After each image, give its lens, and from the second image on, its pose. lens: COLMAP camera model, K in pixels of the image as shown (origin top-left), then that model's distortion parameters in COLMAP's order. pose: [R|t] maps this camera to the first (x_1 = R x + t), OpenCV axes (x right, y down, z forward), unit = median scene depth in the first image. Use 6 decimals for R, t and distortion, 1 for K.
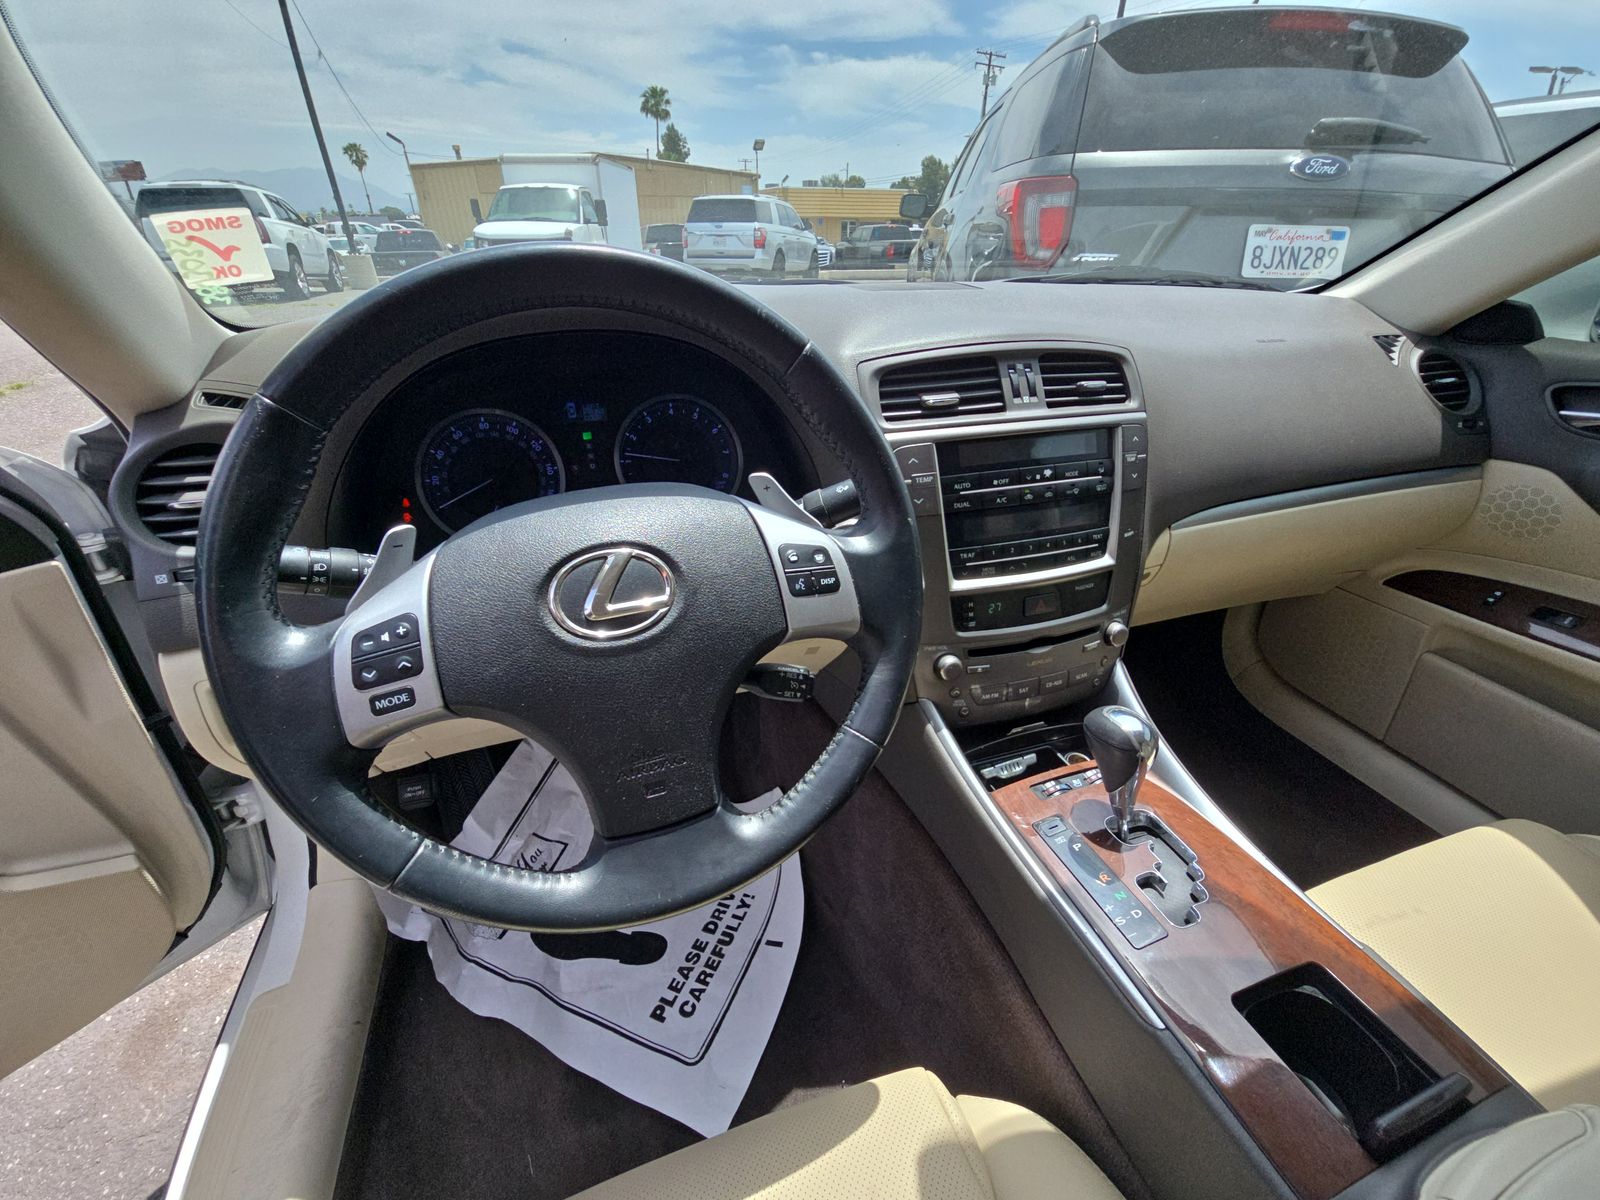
lens RADIAL K [[658.4, 0, 806.3], [0, 658.4, 620.8], [0, 0, 1]] dist [0.014539, -0.008273]
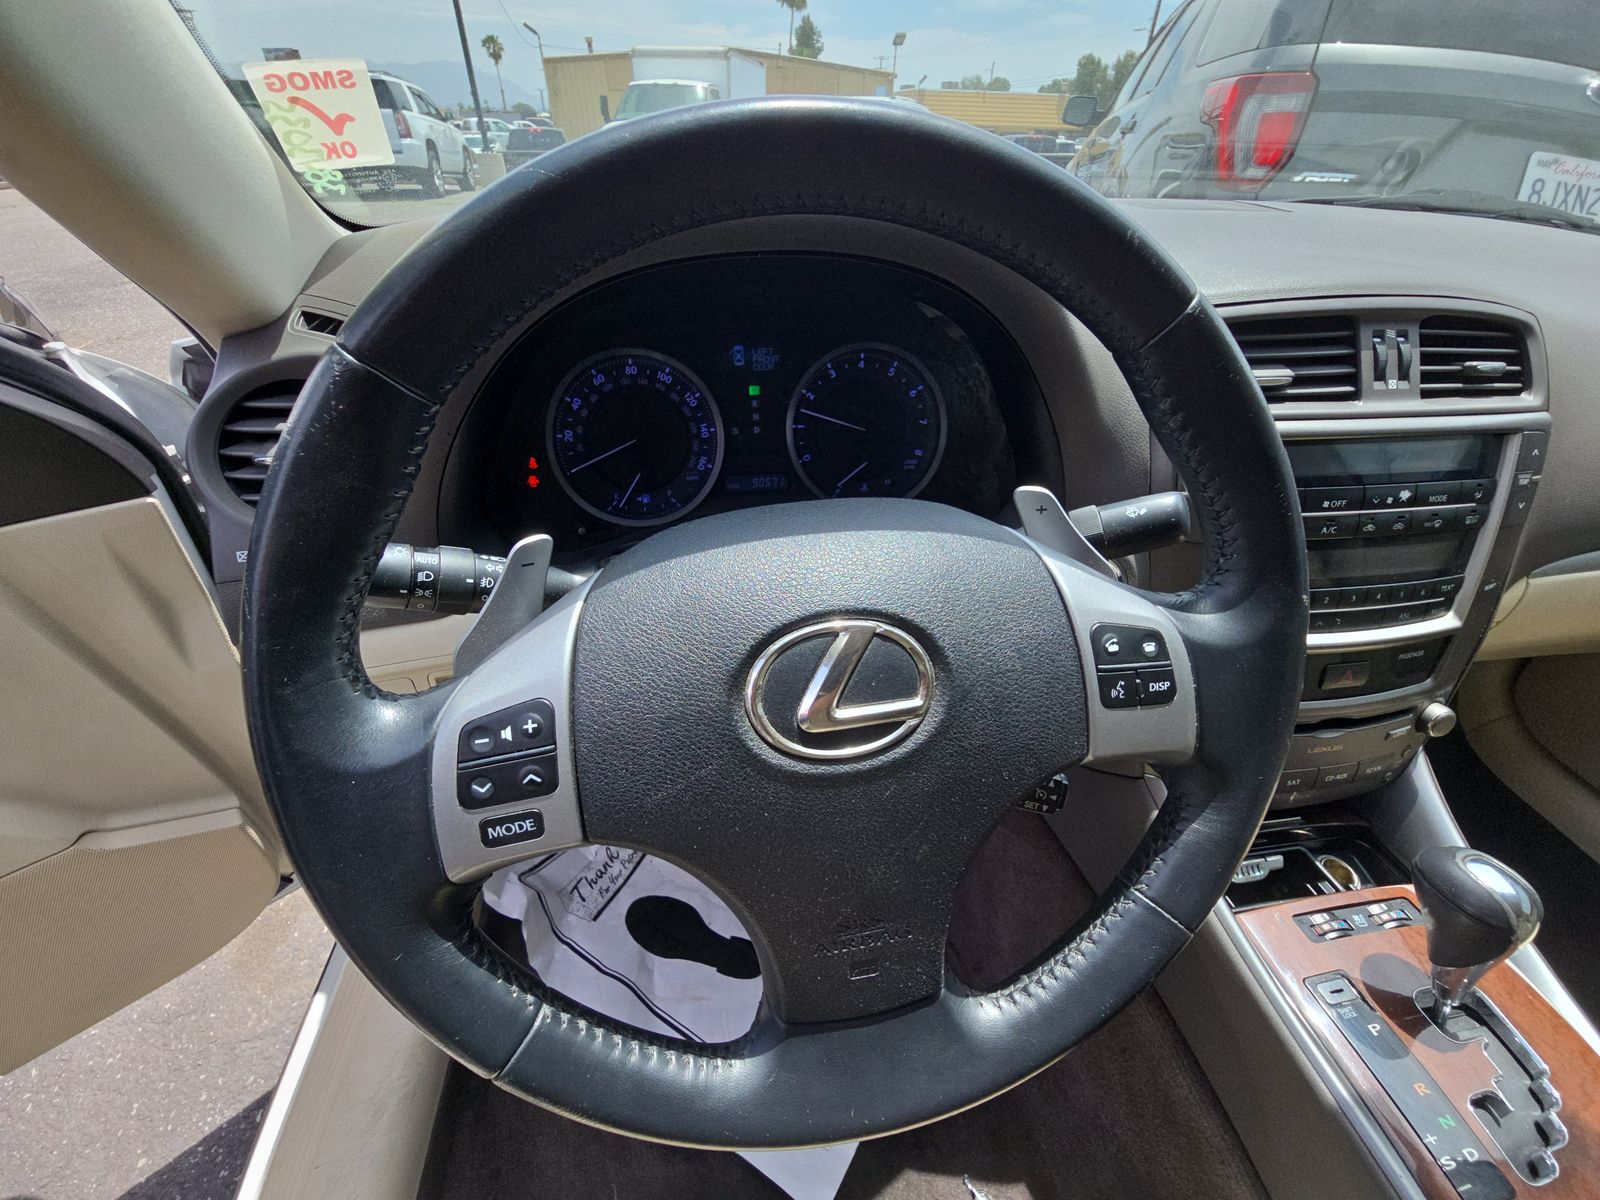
lens RADIAL K [[658.4, 0, 806.3], [0, 658.4, 620.8], [0, 0, 1]] dist [0.014539, -0.008273]
pose [[0.986381, 0.114266, -0.118302, -0.156708], [-0.102204, 0.989369, 0.103458, -0.103194], [0.128866, -0.089958, 0.987573, 0.225686]]
